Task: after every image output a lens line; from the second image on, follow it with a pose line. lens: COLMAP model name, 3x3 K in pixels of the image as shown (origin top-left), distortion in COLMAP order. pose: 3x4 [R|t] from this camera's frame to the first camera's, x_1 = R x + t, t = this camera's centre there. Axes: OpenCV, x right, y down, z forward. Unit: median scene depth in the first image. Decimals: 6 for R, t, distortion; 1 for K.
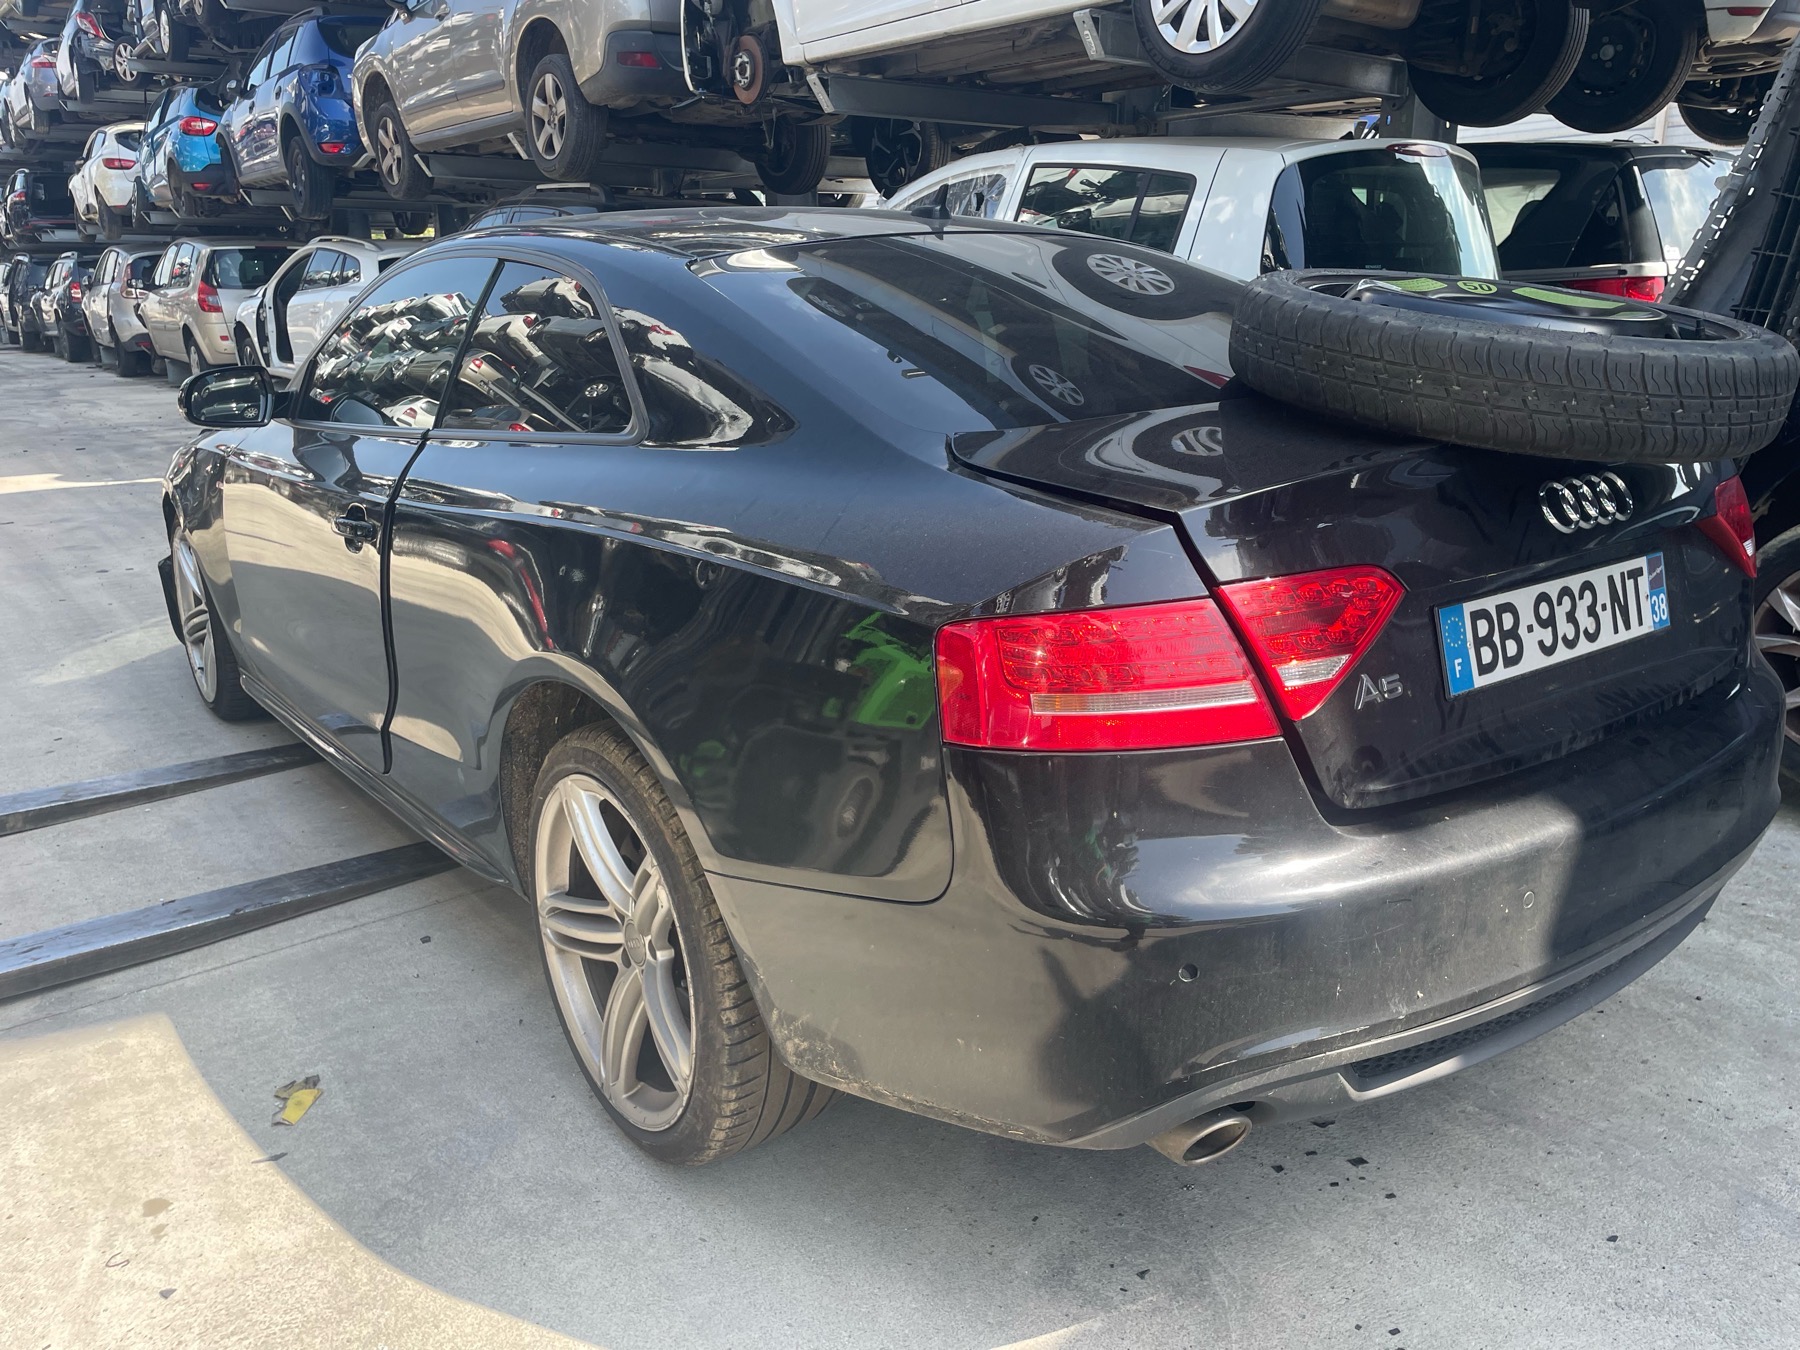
lens RADIAL K [[1372.2, 0, 900.0], [0, 1372.2, 675.0], [0, 0, 1]] dist [0.076800, -0.105754]
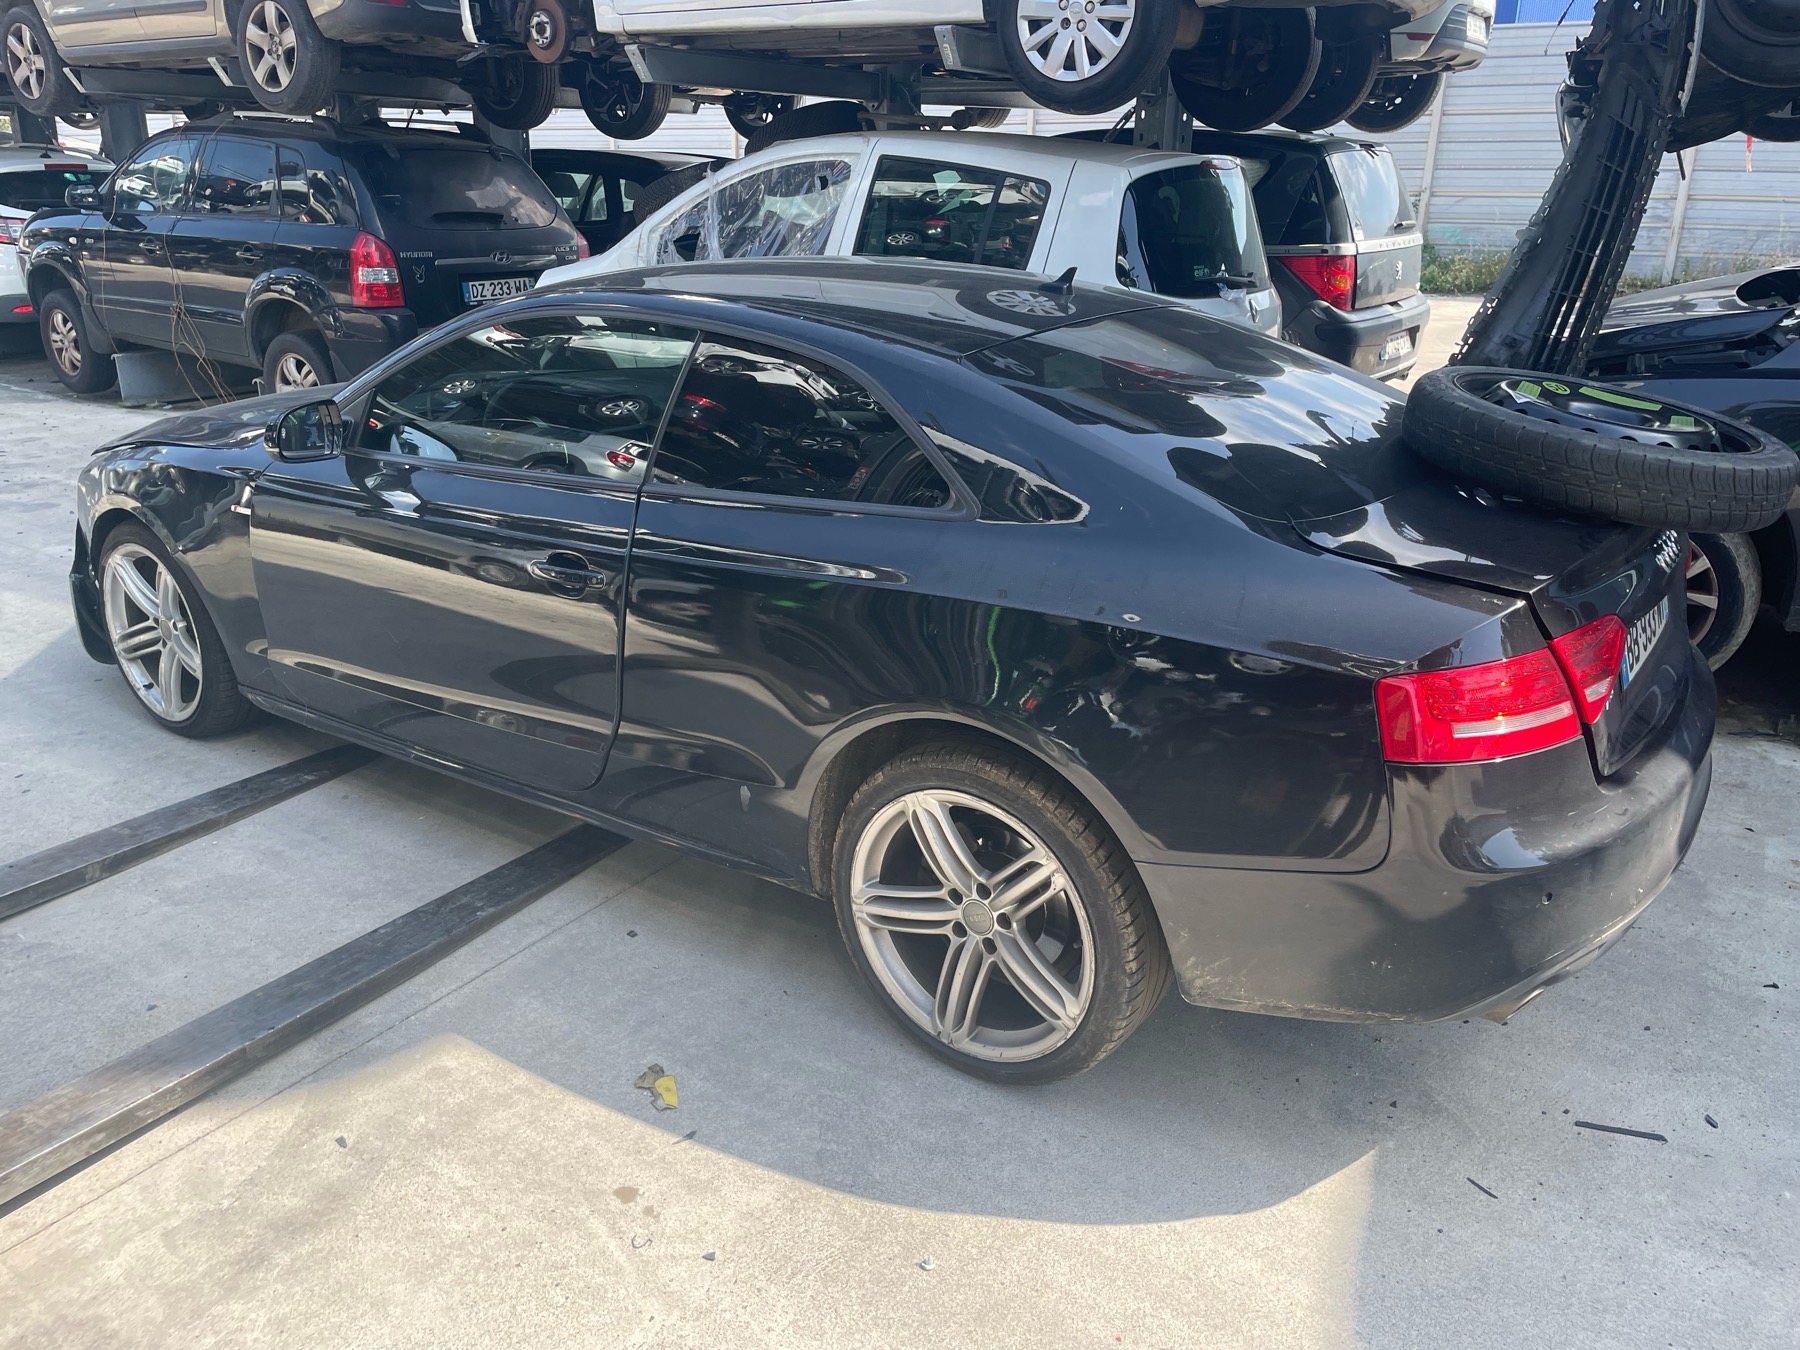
lens RADIAL K [[1366.6, 0, 899.1], [0, 1366.6, 652.3], [0, 0, 1]] dist [0.073187, -0.094673]
pose [[0.953359, -0.077101, 0.291824, -0.325822], [0.059378, 0.995839, 0.069126, -0.072875], [-0.295940, -0.048574, 0.953971, -0.081249]]
